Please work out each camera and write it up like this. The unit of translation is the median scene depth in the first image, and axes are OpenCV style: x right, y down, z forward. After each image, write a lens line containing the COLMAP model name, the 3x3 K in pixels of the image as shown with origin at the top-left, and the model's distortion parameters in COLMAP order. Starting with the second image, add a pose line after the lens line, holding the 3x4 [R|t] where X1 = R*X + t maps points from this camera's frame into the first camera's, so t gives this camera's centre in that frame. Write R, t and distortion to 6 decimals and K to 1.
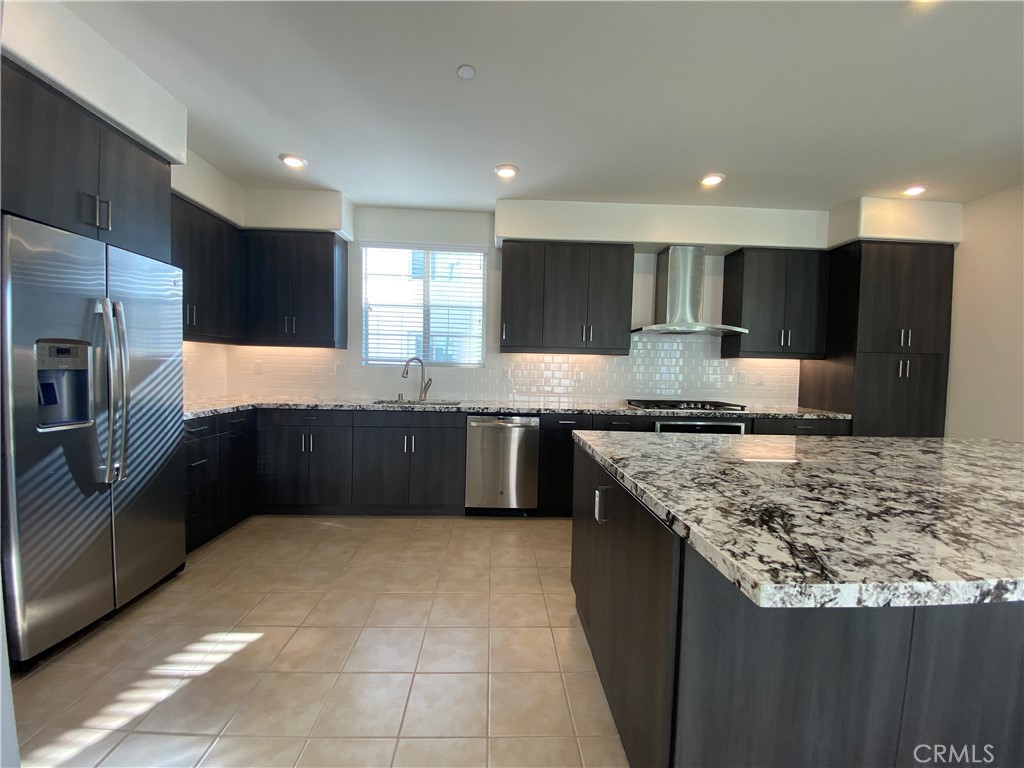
lens RADIAL K [[412.9, 0, 510.5], [0, 412.9, 383.7], [0, 0, 1]] dist [0.026603, -0.024261]
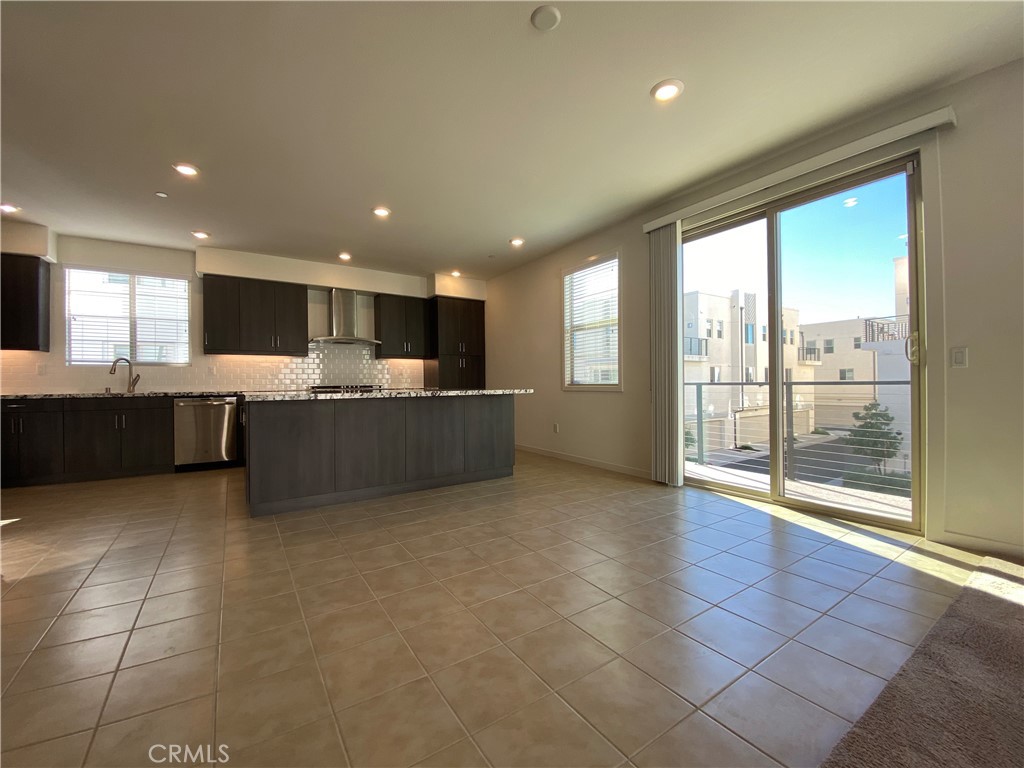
lens RADIAL K [[412.9, 0, 510.5], [0, 412.9, 383.7], [0, 0, 1]] dist [0.026603, -0.024261]
pose [[0.855497, -0.033245, 0.516740, 0.136360], [0.051921, 0.998415, -0.021725, 0.111326], [-0.515199, 0.045416, 0.855867, -0.748591]]
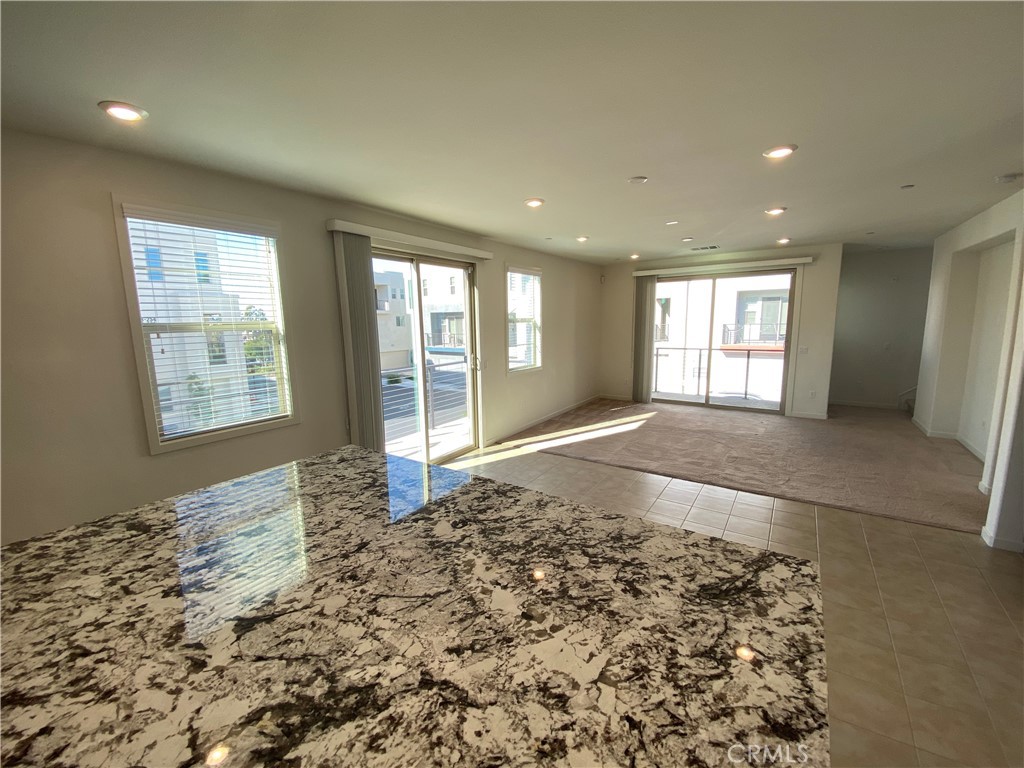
lens RADIAL K [[412.9, 0, 510.5], [0, 412.9, 383.7], [0, 0, 1]] dist [0.026603, -0.024261]
pose [[-0.802903, -0.101220, 0.587453, 0.132569], [0.022767, 0.979552, 0.199897, -0.144728], [-0.595674, 0.173872, -0.784181, 0.611293]]
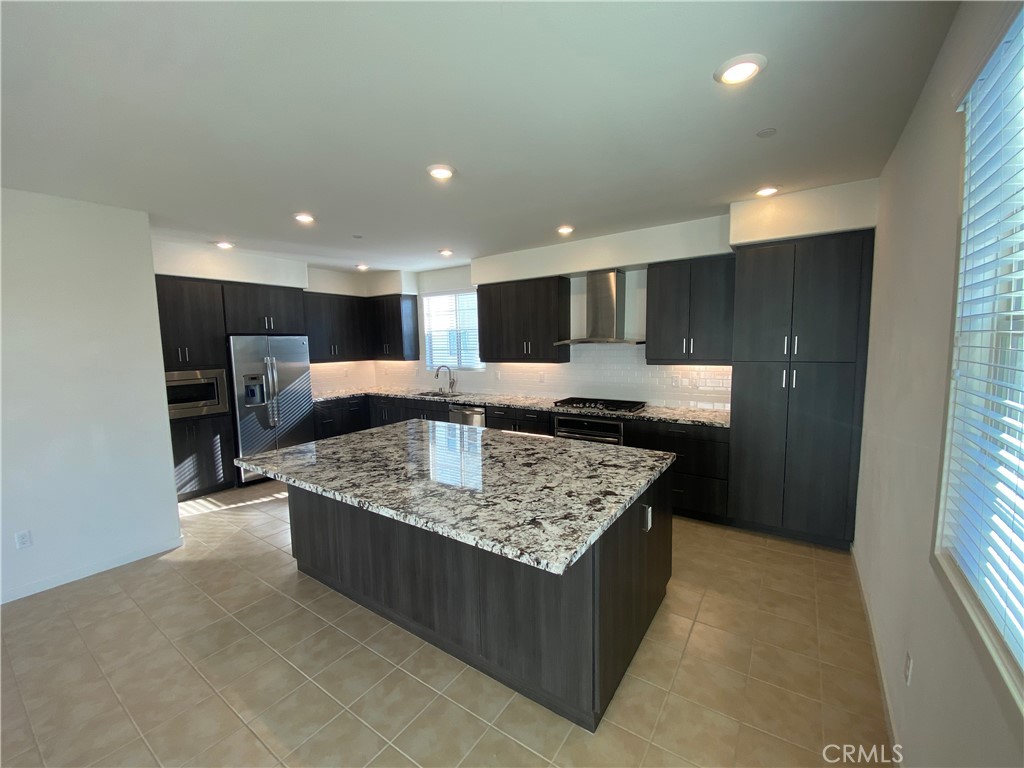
lens RADIAL K [[412.9, 0, 510.5], [0, 412.9, 383.7], [0, 0, 1]] dist [0.026603, -0.024261]
pose [[0.800635, 0.022257, -0.598739, 0.981933], [0.014776, 0.998272, 0.056867, -0.085296], [0.598971, -0.054377, 0.798923, -0.113195]]
